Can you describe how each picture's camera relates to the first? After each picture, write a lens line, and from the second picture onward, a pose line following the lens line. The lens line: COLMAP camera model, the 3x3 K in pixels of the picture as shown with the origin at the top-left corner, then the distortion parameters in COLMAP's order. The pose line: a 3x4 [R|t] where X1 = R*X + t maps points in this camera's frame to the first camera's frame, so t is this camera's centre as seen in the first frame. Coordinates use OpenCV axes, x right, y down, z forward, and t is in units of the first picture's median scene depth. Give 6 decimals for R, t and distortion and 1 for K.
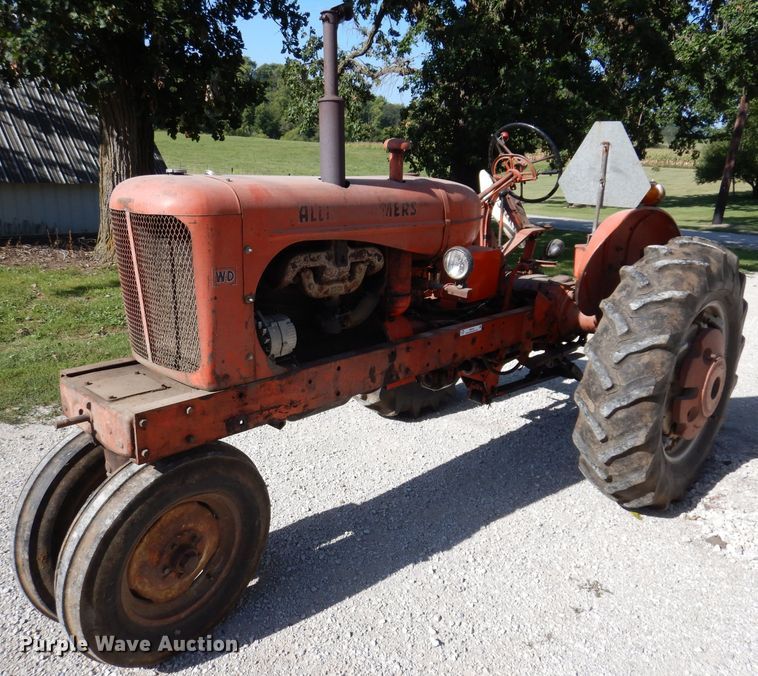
lens RADIAL K [[664.3, 0, 359.4], [0, 664.3, 352.9], [0, 0, 1]] dist [0.006546, 0.030593]
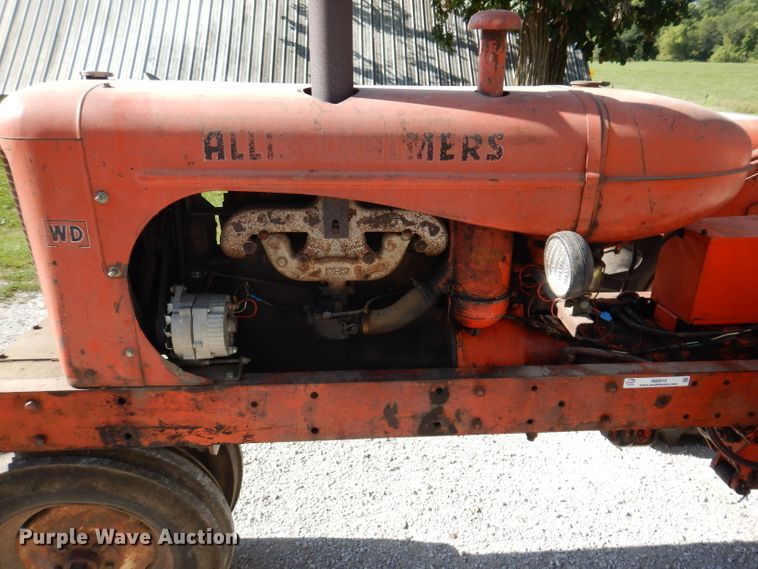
lens RADIAL K [[543.3, 0, 379.9], [0, 543.3, 290.4], [0, 0, 1]] dist [0.020979, -0.009433]
pose [[0.753175, 0.222830, -0.618930, 0.310917], [-0.177755, 0.974819, 0.134650, -0.152966], [0.633348, 0.008603, 0.773819, 0.629210]]
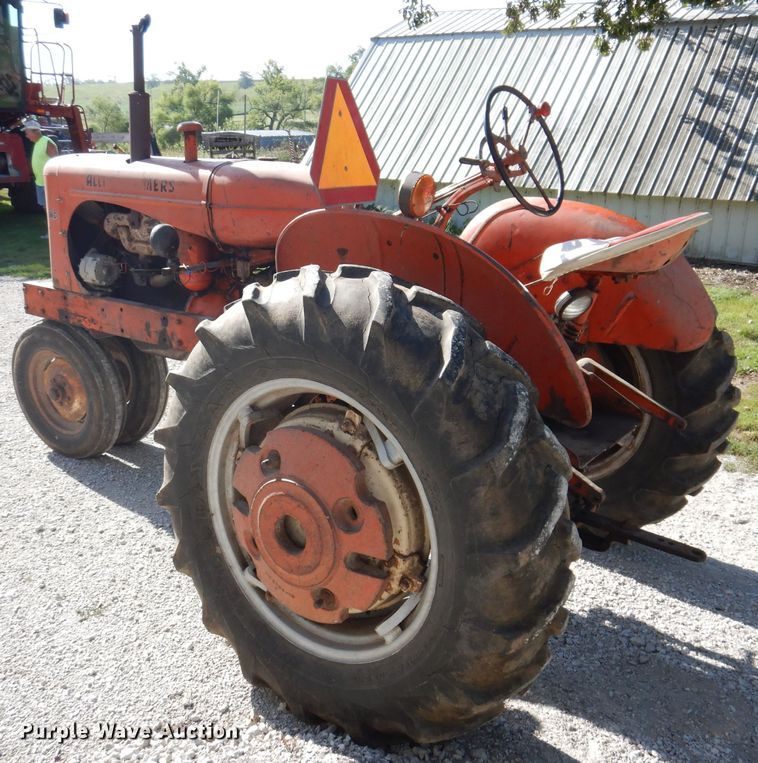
lens RADIAL K [[795.9, 0, 361.0], [0, 795.9, 371.0], [0, 0, 1]] dist [0.026266, 0.000000]
pose [[0.141863, 0.239366, -0.960510, 1.469466], [-0.300493, 0.934948, 0.188614, -0.280596], [0.943175, 0.261869, 0.204562, 1.132375]]
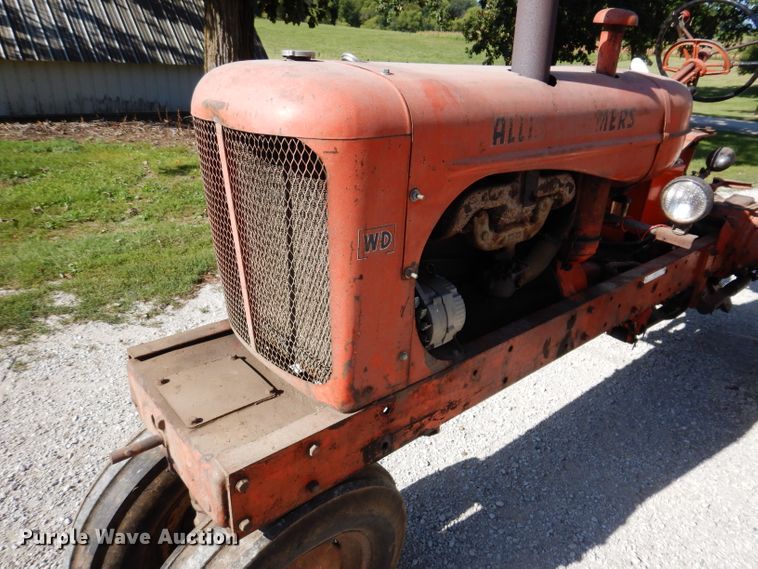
lens RADIAL K [[543.3, 0, 378.2], [0, 543.3, 288.6], [0, 0, 1]] dist [0.020979, -0.009433]
pose [[0.996592, 0.047822, -0.067212, -0.135298], [-0.038422, 0.990130, 0.134781, -0.112288], [0.072995, -0.131739, 0.988593, 0.414607]]
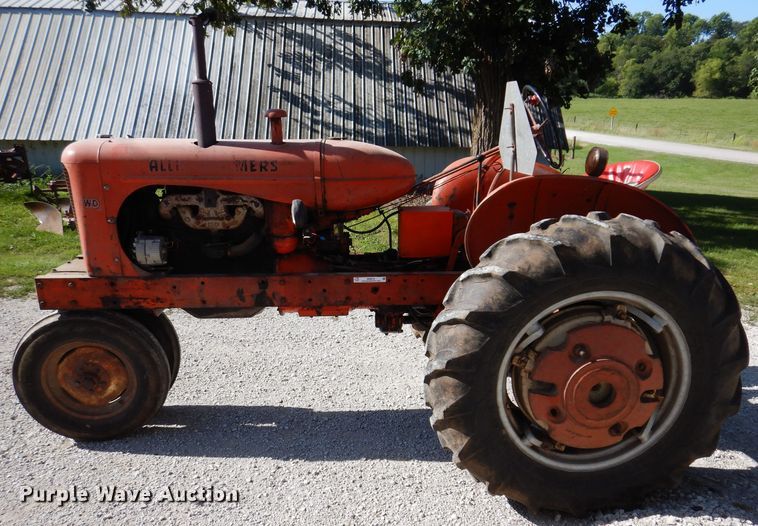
lens RADIAL K [[599.2, 0, 381.3], [0, 599.2, 311.0], [0, 0, 1]] dist [0.026054, -0.040422]
pose [[0.743106, 0.185108, -0.643062, 1.013098], [-0.174967, 0.981296, 0.080283, -0.080643], [0.645895, 0.052856, 0.761594, 0.309052]]
